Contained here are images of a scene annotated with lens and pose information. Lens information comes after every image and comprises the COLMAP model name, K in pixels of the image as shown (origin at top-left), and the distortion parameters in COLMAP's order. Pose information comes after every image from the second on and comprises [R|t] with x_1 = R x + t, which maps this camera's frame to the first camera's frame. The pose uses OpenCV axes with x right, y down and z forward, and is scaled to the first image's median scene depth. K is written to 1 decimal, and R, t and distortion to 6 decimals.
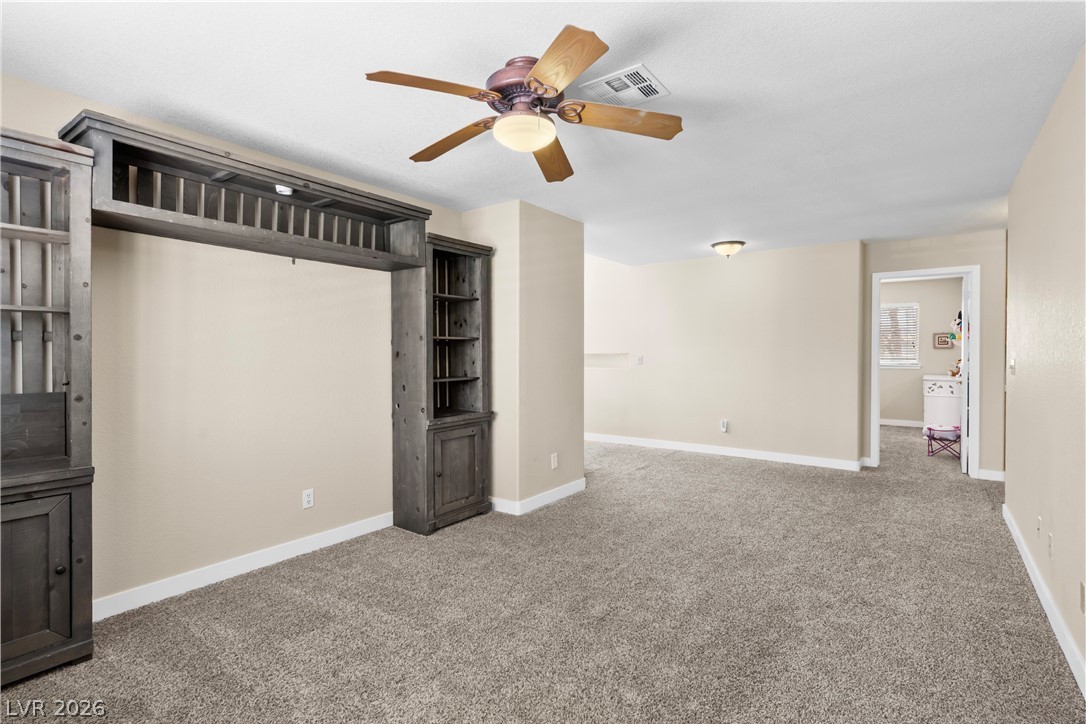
lens RADIAL K [[517.9, 0, 543.6], [0, 517.9, 357.3], [0, 0, 1]] dist [0.001097, 0.000453]
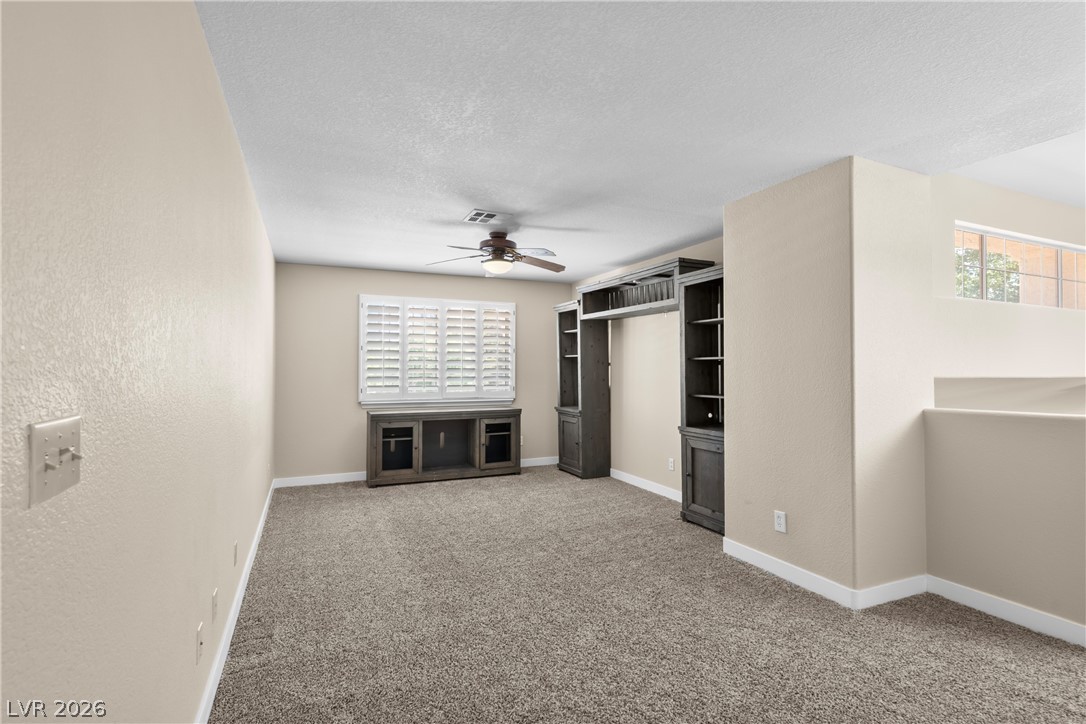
lens RADIAL K [[517.9, 0, 543.6], [0, 517.9, 357.3], [0, 0, 1]] dist [0.001097, 0.000453]
pose [[-0.480590, -0.016055, -0.876798, 0.945567], [-0.010444, 0.999866, -0.012584, -0.021381], [0.876883, 0.003110, -0.480693, 1.212274]]
